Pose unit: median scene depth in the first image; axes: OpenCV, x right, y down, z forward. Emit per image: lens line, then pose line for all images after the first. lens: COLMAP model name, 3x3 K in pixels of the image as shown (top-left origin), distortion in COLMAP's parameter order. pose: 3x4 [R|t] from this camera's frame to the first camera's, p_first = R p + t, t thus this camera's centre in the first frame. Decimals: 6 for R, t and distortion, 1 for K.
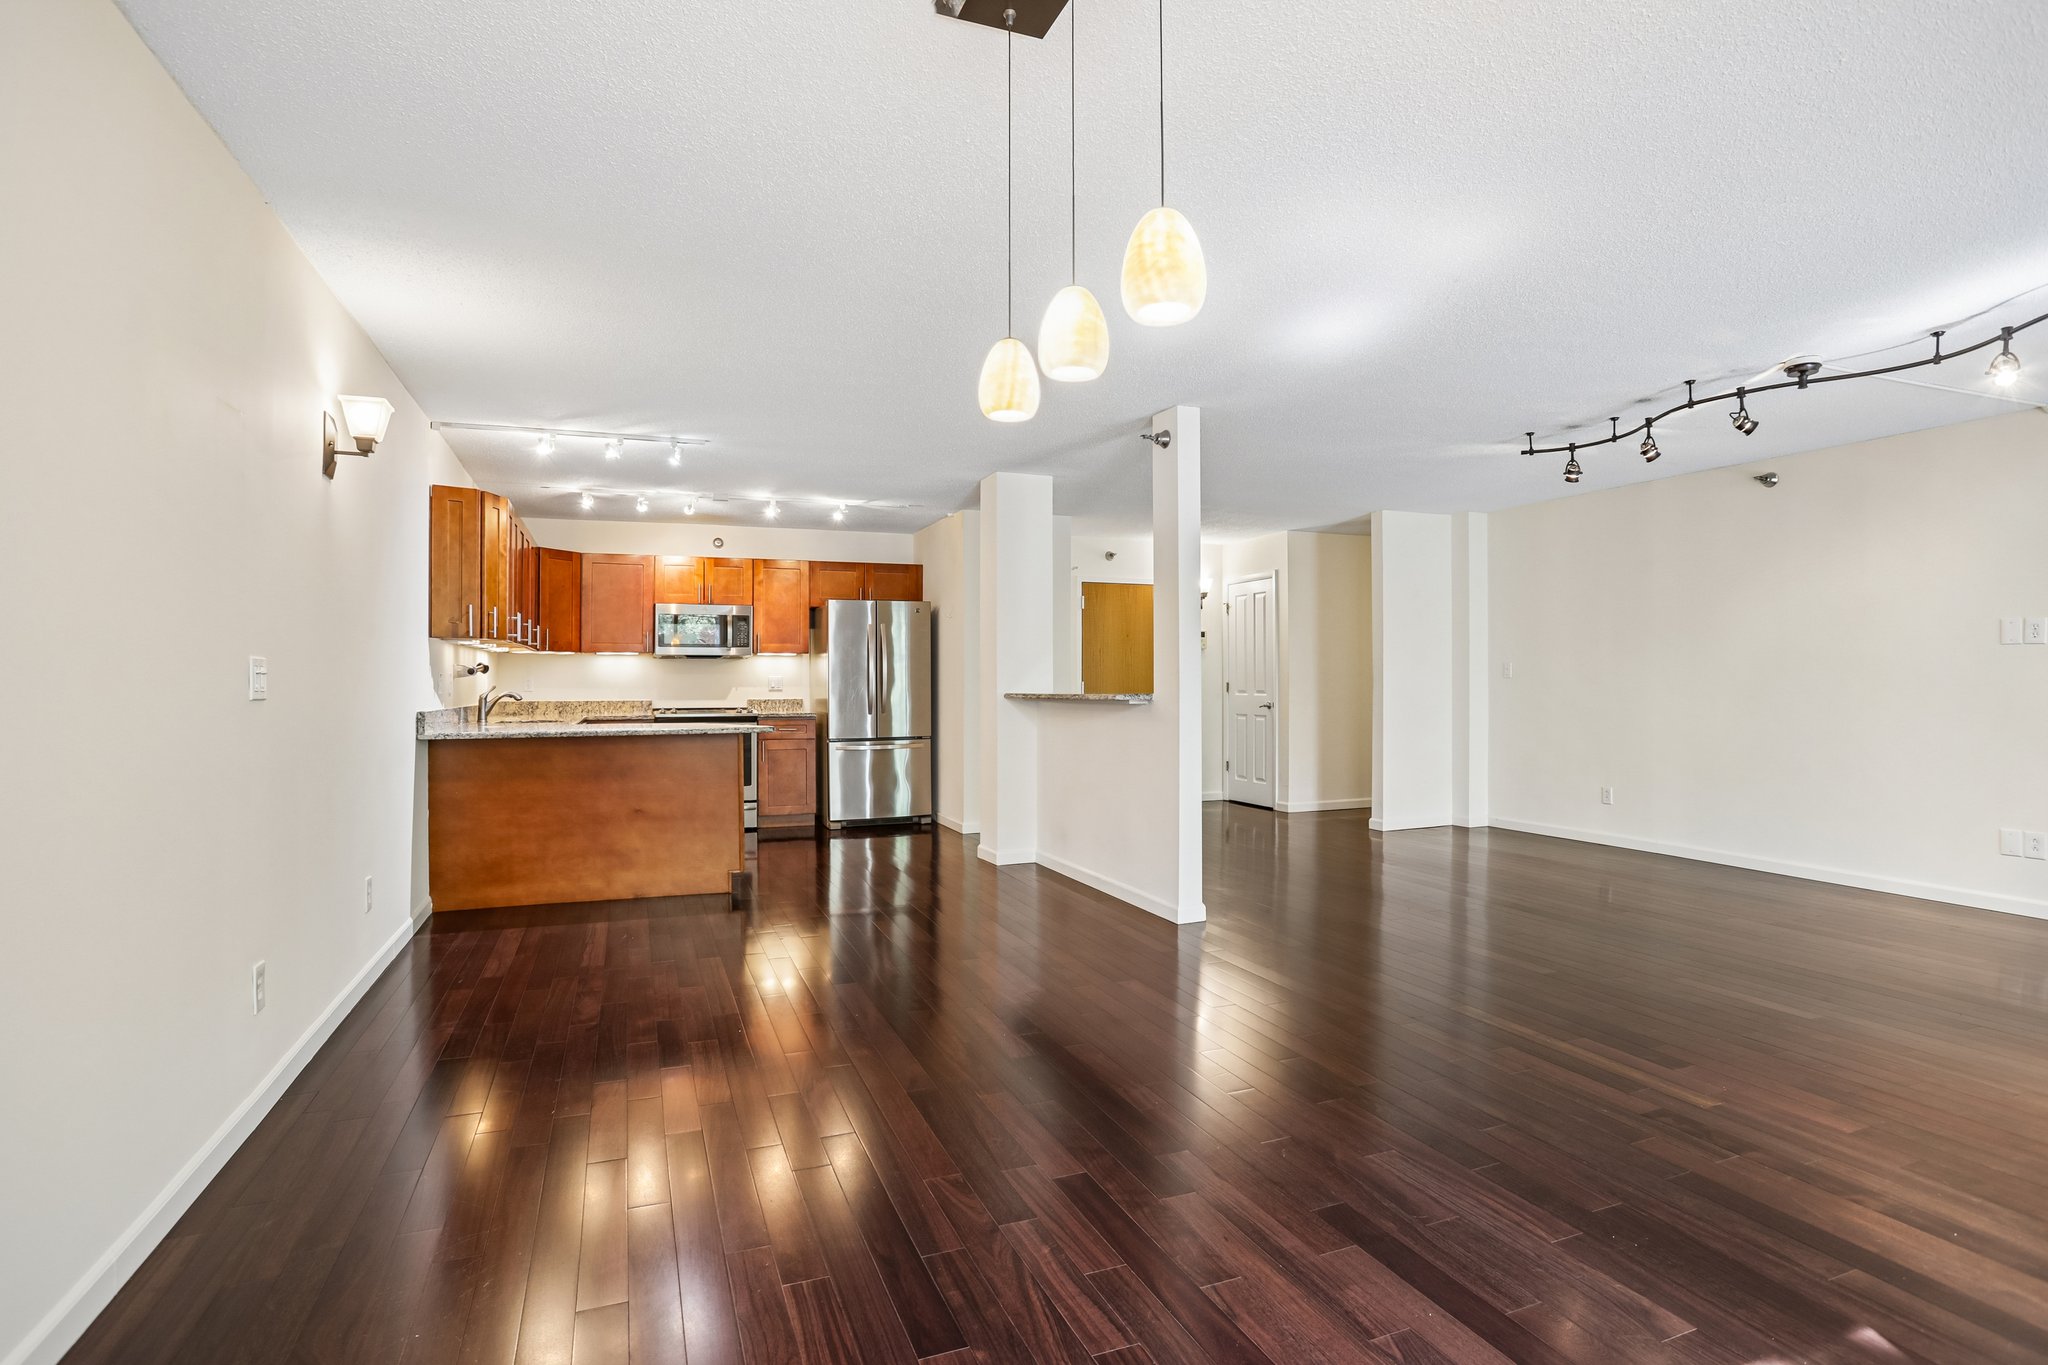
lens RADIAL K [[1043.1, 0, 1024.0], [0, 1043.1, 682.5], [0, 0, 1]] dist [-0.127838, -0.000022]
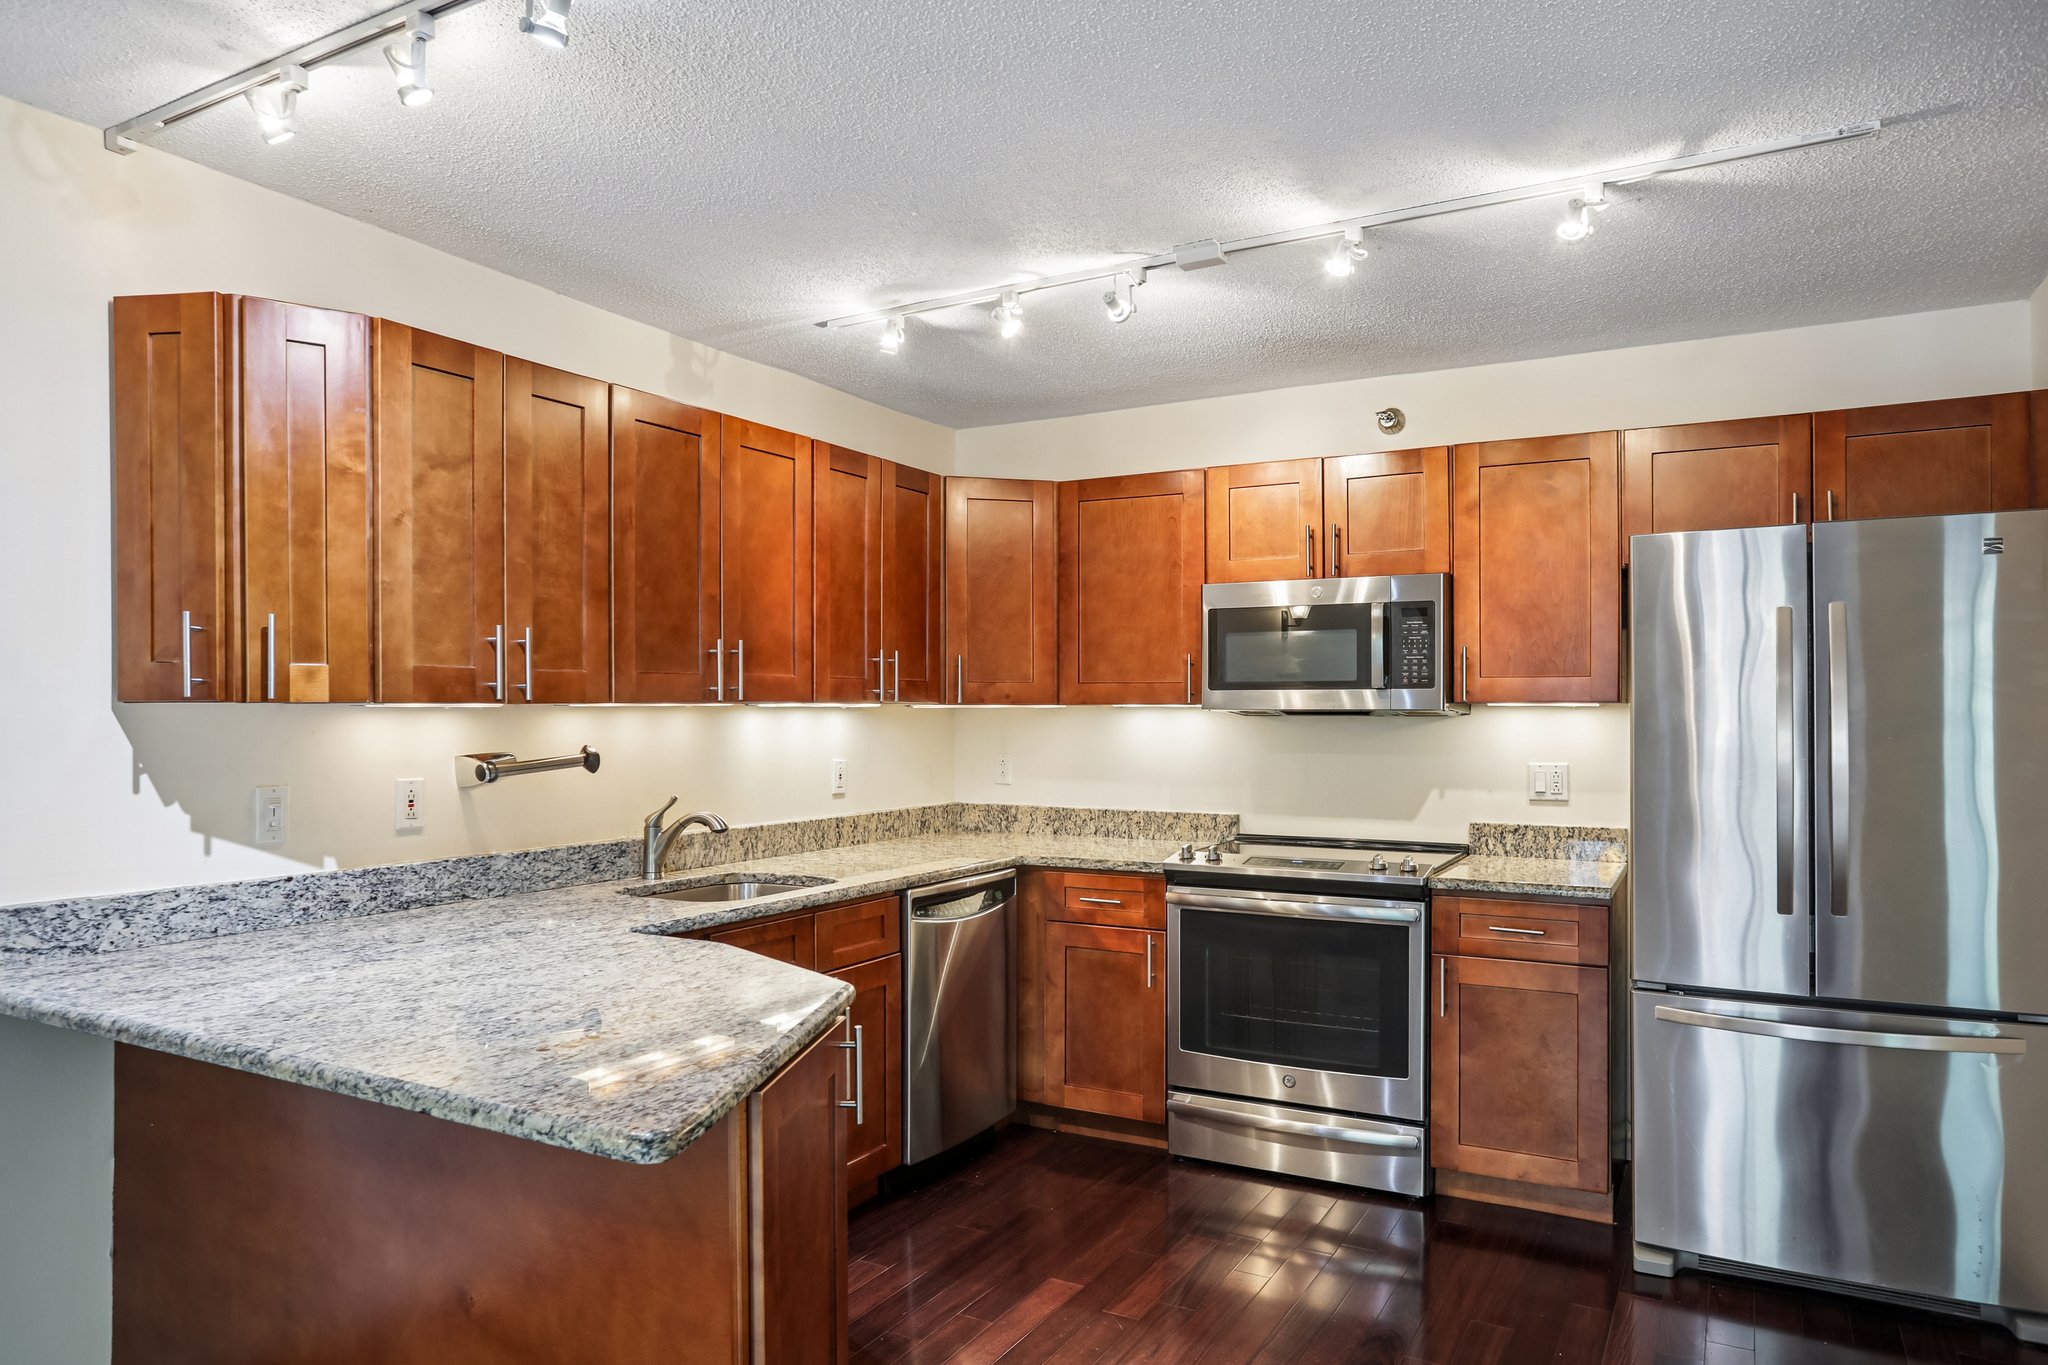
lens RADIAL K [[1307.9, 0, 1027.1], [0, 1307.9, 698.6], [0, 0, 1]] dist [-0.026312, -0.000096]
pose [[0.633532, -0.003544, -0.773708, -0.000120], [-0.000678, 0.999987, -0.005136, -0.028061], [0.773716, 0.003779, 0.633521, 0.602053]]
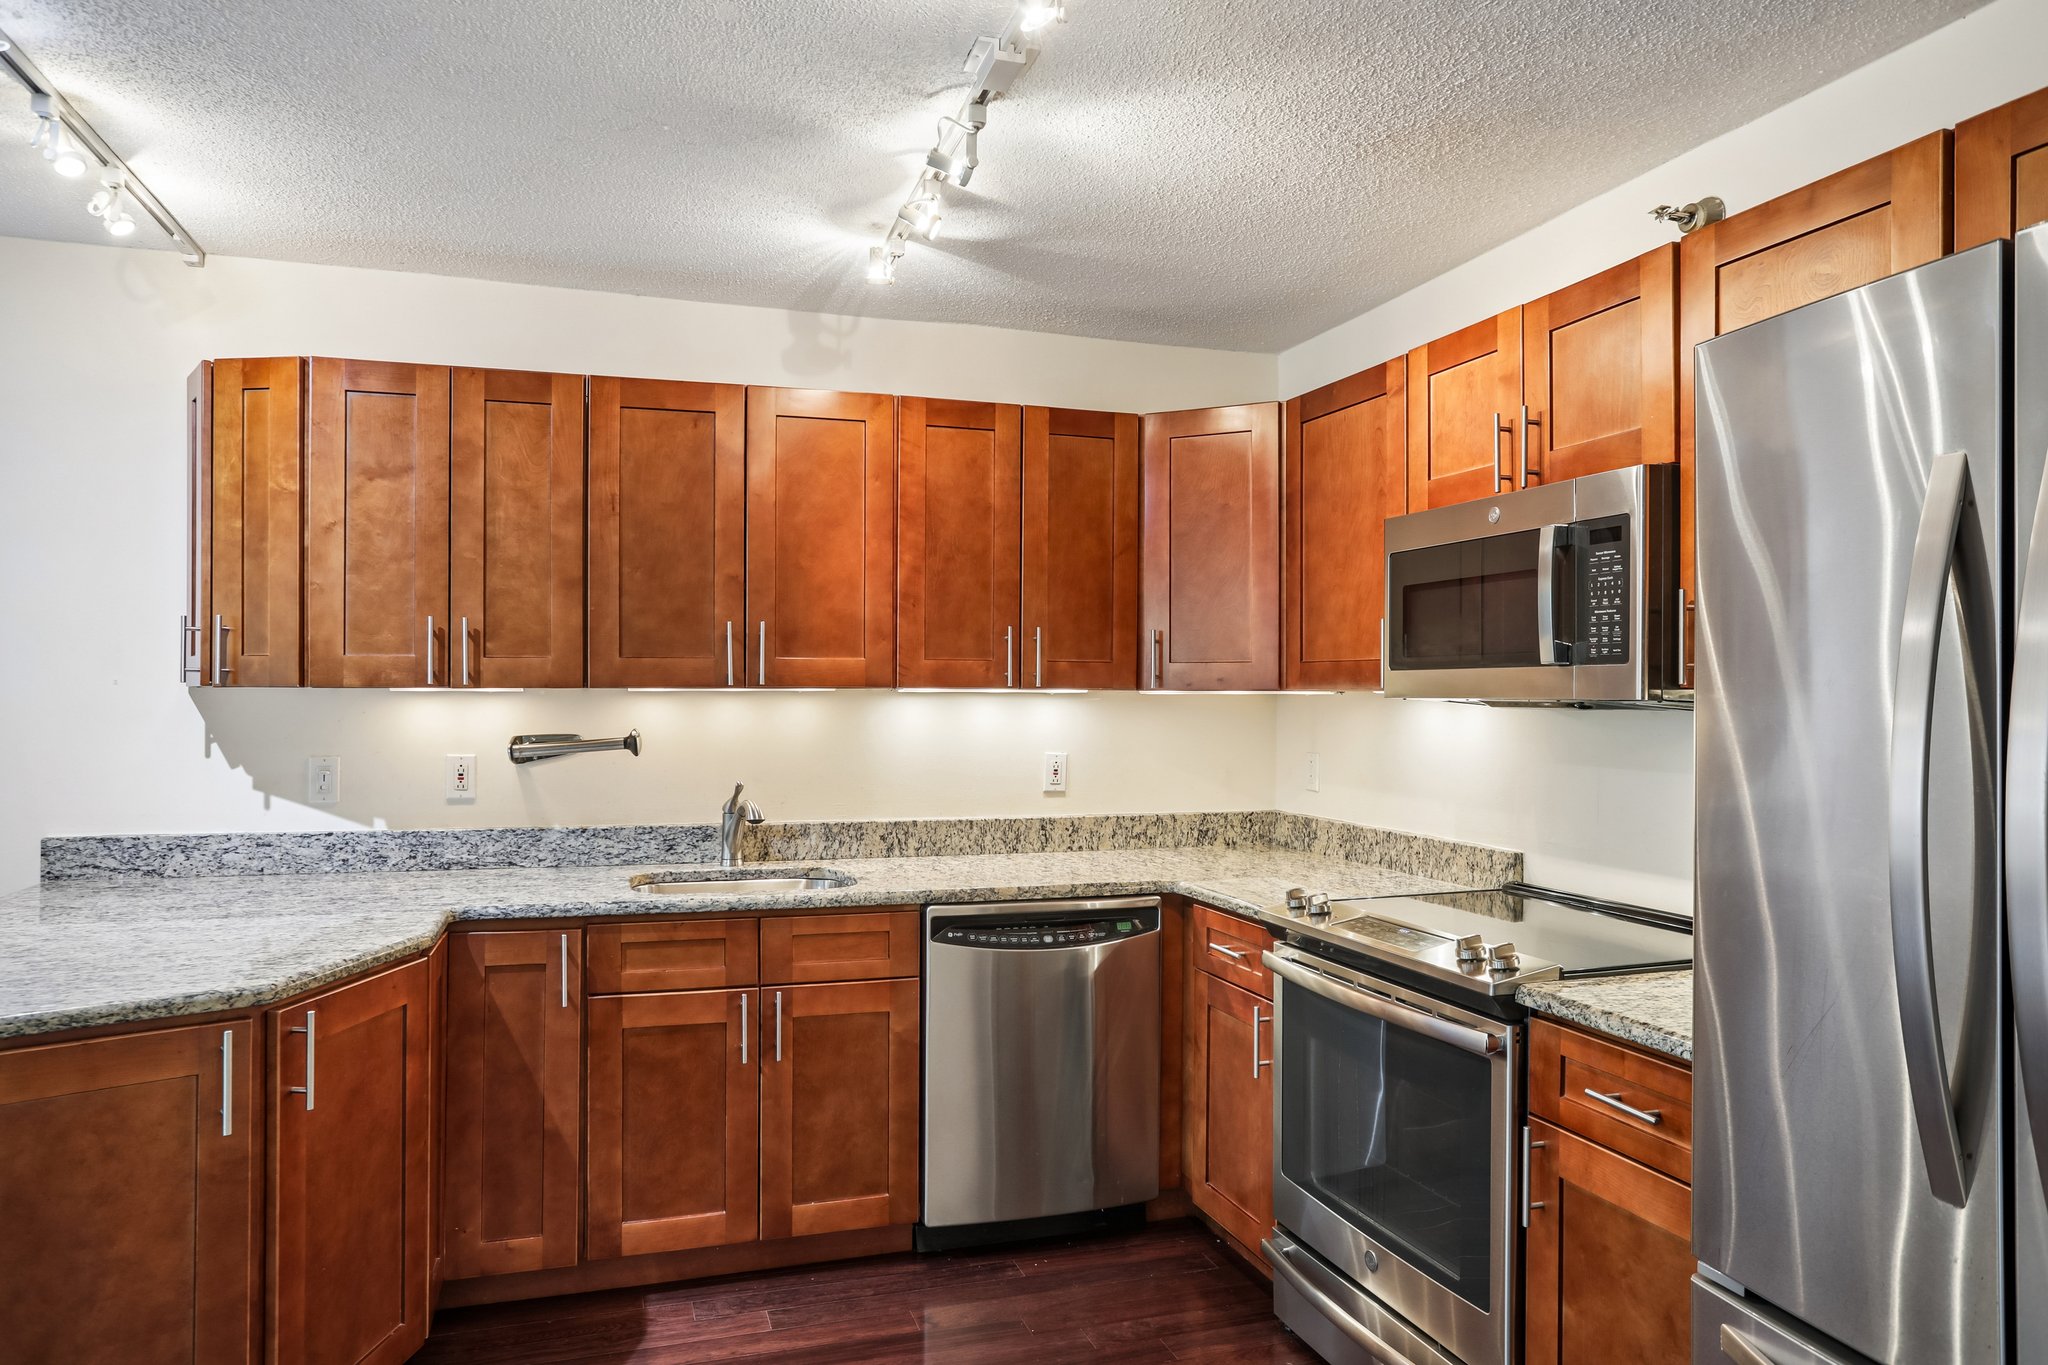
lens RADIAL K [[1306.4, 0, 1024.0], [0, 1306.4, 682.5], [0, 0, 1]] dist [-0.042547, 0.002134]
pose [[-0.055408, -0.005665, -0.998448, 0.008203], [-0.002496, 0.999982, -0.005535, -0.028411], [0.998461, 0.002186, -0.055422, 0.899620]]
